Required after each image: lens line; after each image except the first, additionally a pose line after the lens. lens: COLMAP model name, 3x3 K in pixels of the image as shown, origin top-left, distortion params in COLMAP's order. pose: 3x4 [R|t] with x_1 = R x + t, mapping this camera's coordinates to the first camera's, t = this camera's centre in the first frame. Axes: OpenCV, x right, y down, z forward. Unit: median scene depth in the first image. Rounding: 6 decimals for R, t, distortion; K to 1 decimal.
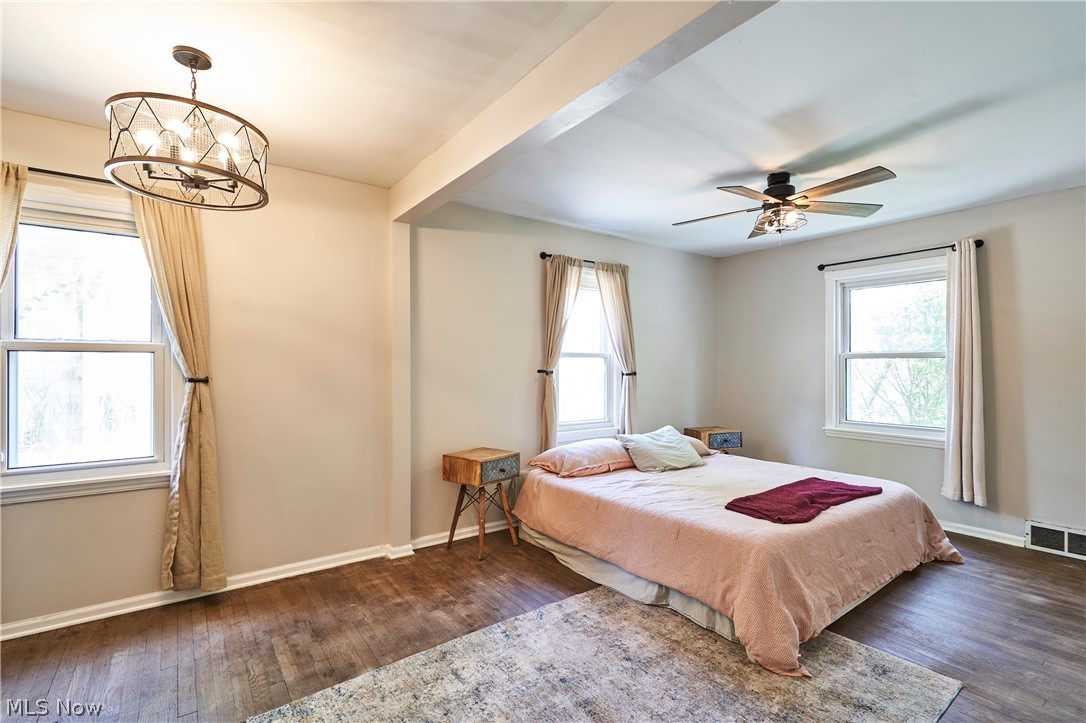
lens RADIAL K [[493.8, 0, 540.1], [0, 493.8, 373.7], [0, 0, 1]] dist [-0.054669, -0.000081]
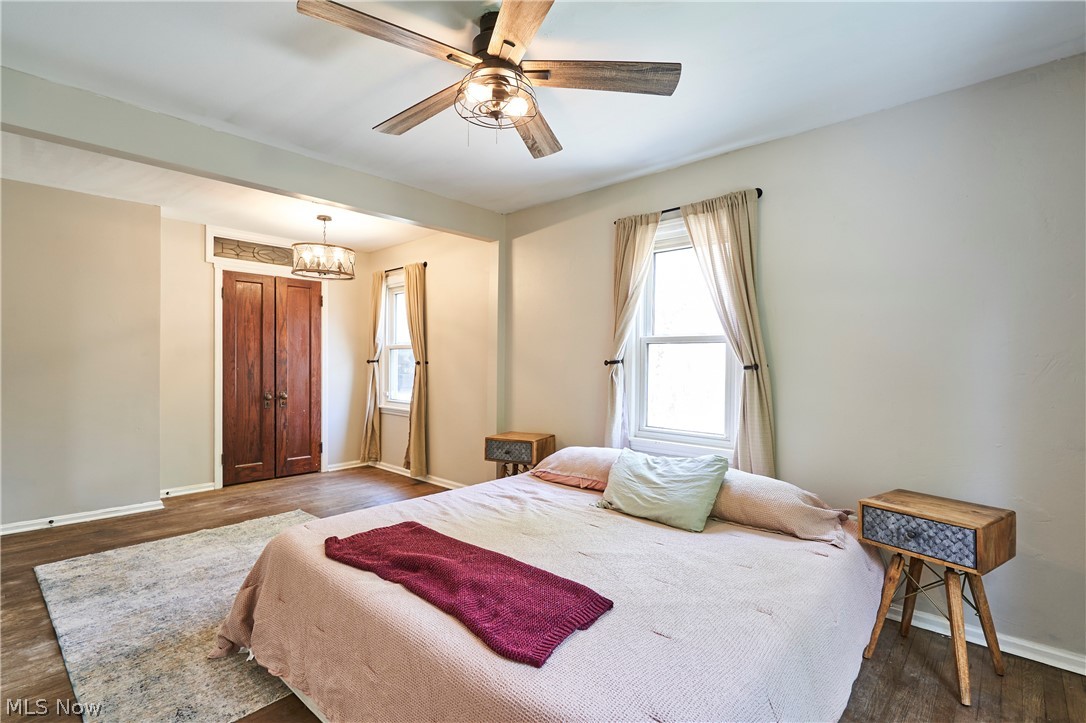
lens RADIAL K [[515.7, 0, 544.0], [0, 515.7, 367.7], [0, 0, 1]] dist [-0.002060, 0.000221]
pose [[0.203792, 0.023903, -0.978722, 0.868071], [-0.012802, 0.999681, 0.021750, -0.010901], [0.978931, 0.008097, 0.204033, 0.712099]]
